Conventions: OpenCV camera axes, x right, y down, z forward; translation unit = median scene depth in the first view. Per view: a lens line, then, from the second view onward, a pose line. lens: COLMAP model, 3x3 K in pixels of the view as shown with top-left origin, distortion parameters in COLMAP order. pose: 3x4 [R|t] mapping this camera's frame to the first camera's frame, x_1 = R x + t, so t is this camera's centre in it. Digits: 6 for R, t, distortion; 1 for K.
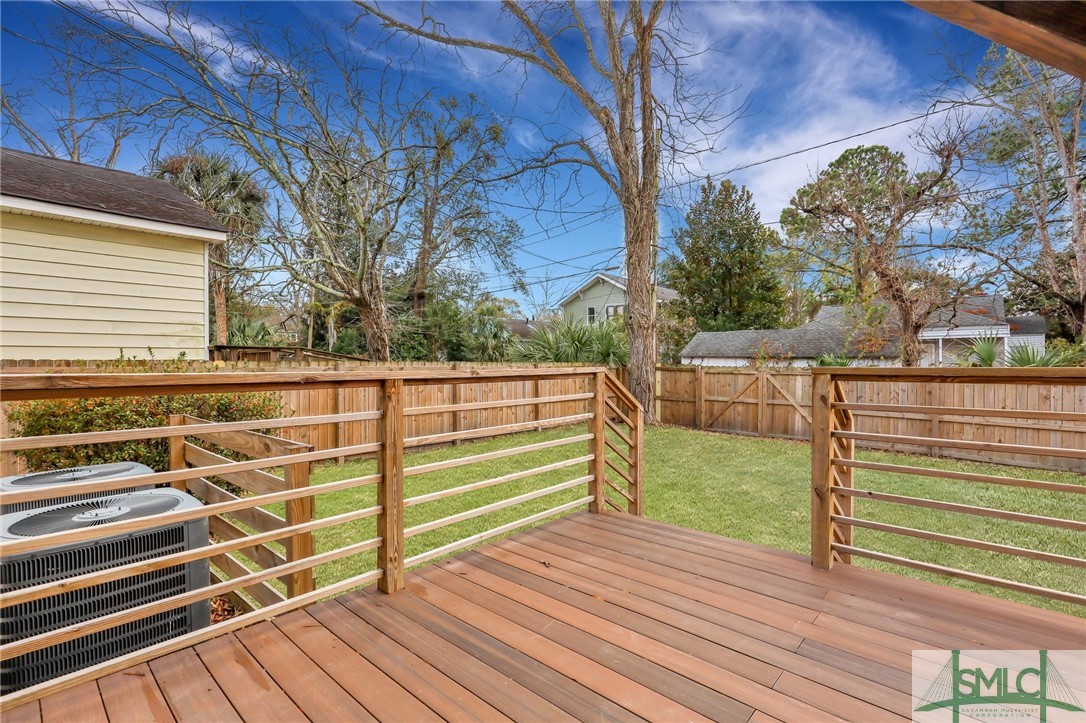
lens RADIAL K [[498.9, 0, 542.3], [0, 498.9, 363.1], [0, 0, 1]] dist [-0.008133, 0.000338]
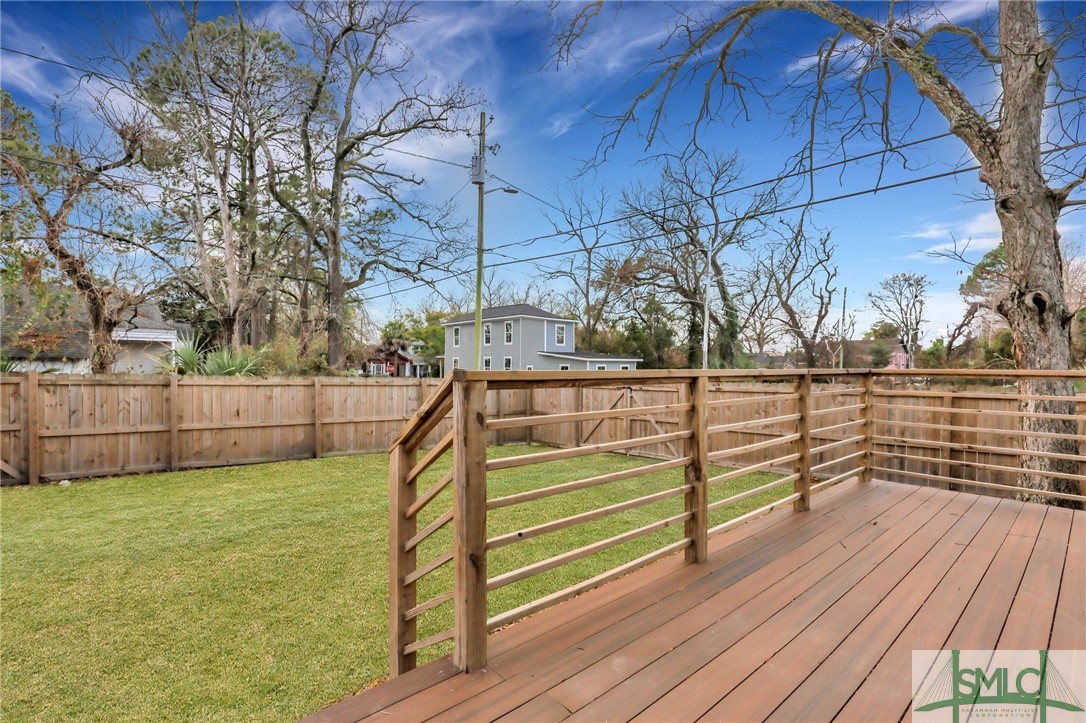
lens RADIAL K [[498.9, 0, 542.4], [0, 498.9, 369.8], [0, 0, 1]] dist [-0.008133, 0.000338]
pose [[0.104195, -0.004565, 0.994546, -0.019360], [-0.001464, 0.999988, 0.004743, 0.000806], [-0.994556, -0.001950, 0.104187, 0.172143]]
